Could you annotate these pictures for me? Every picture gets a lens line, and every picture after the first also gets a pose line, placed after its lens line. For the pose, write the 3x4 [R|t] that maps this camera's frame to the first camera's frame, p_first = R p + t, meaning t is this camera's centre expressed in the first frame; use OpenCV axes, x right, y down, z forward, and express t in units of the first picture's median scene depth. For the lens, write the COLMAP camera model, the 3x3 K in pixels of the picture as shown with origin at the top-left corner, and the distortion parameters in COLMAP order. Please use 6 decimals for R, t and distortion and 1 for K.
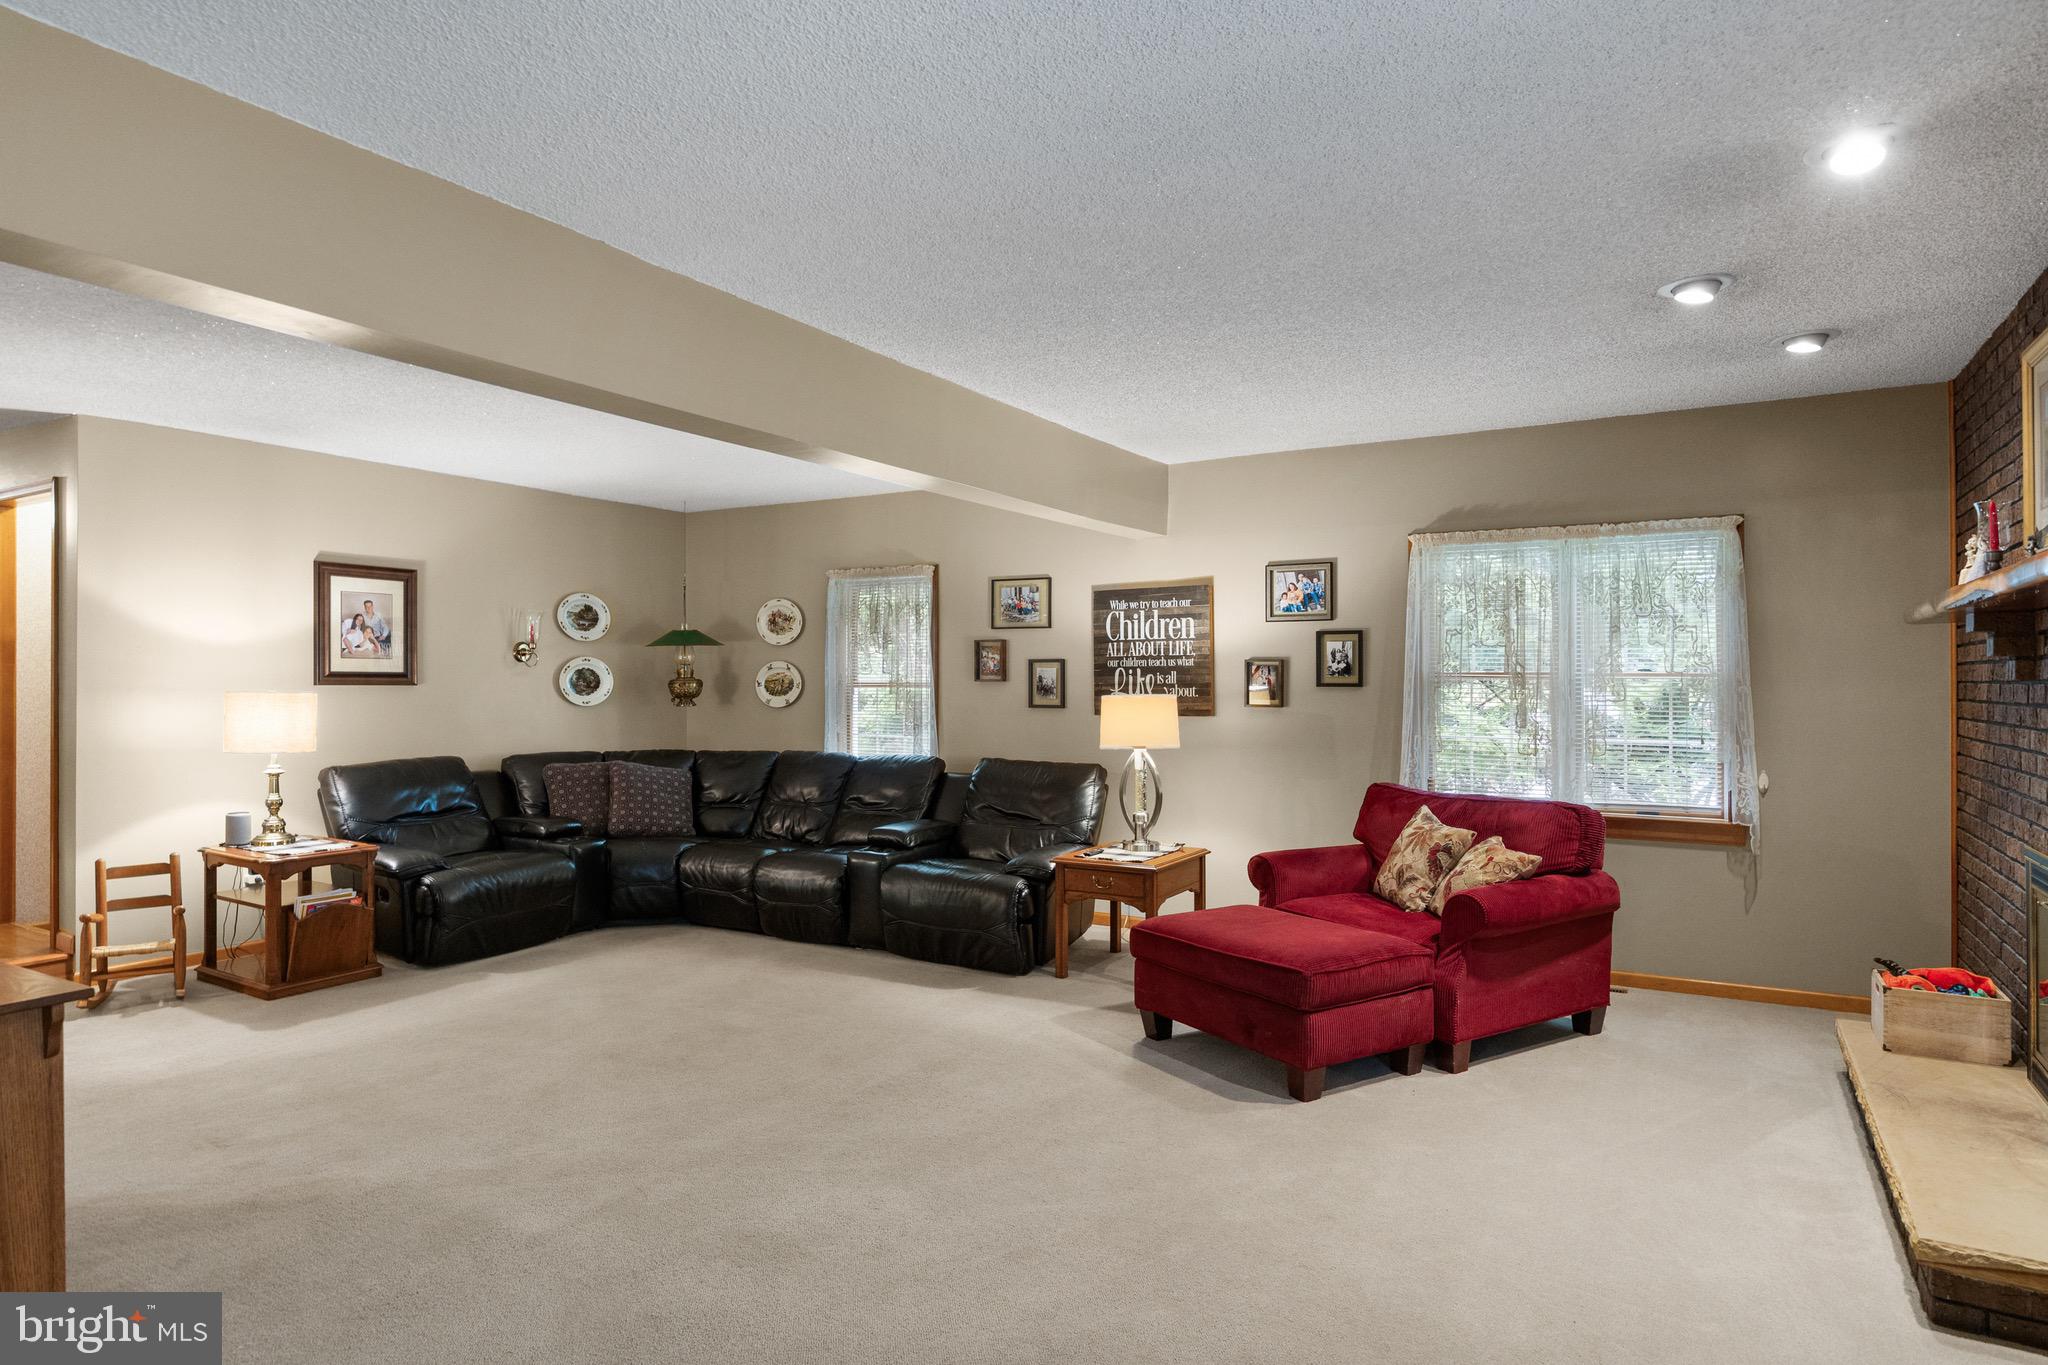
lens RADIAL K [[1154.1, 0, 1019.0], [0, 1154.1, 688.2], [0, 0, 1]] dist [0.020769, 0.000601]
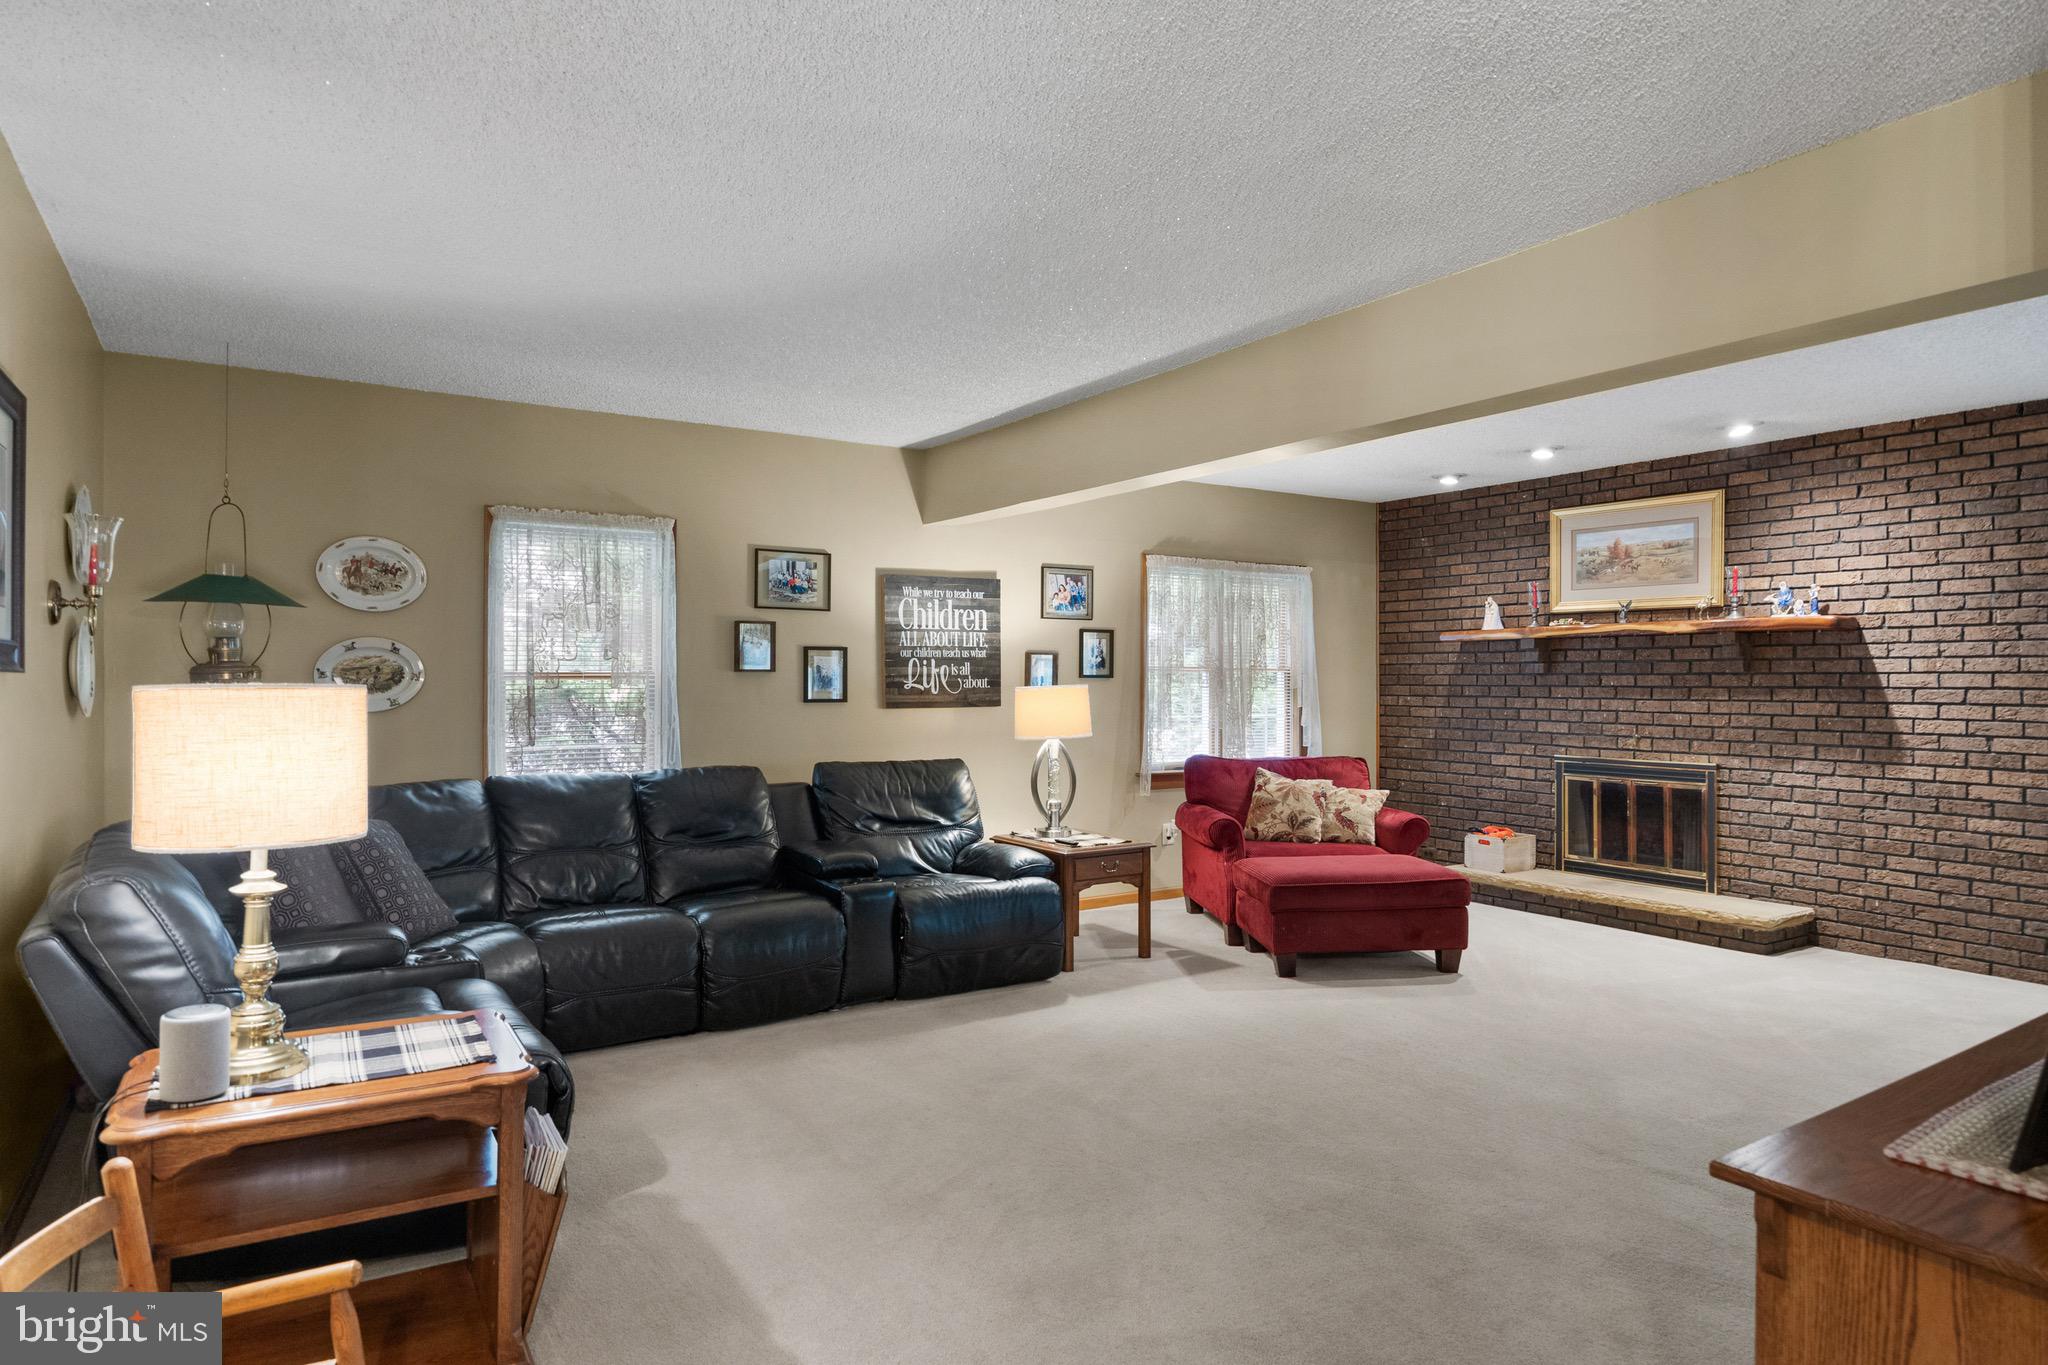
lens RADIAL K [[1220.1, 0, 1023.4], [0, 1220.1, 676.0], [0, 0, 1]] dist [0.006971, 0.001500]
pose [[0.440174, 0.000099, 0.897912, -0.786105], [0.000871, 0.999999, -0.000537, -0.002301], [-0.897912, 0.001019, 0.440174, 0.485159]]
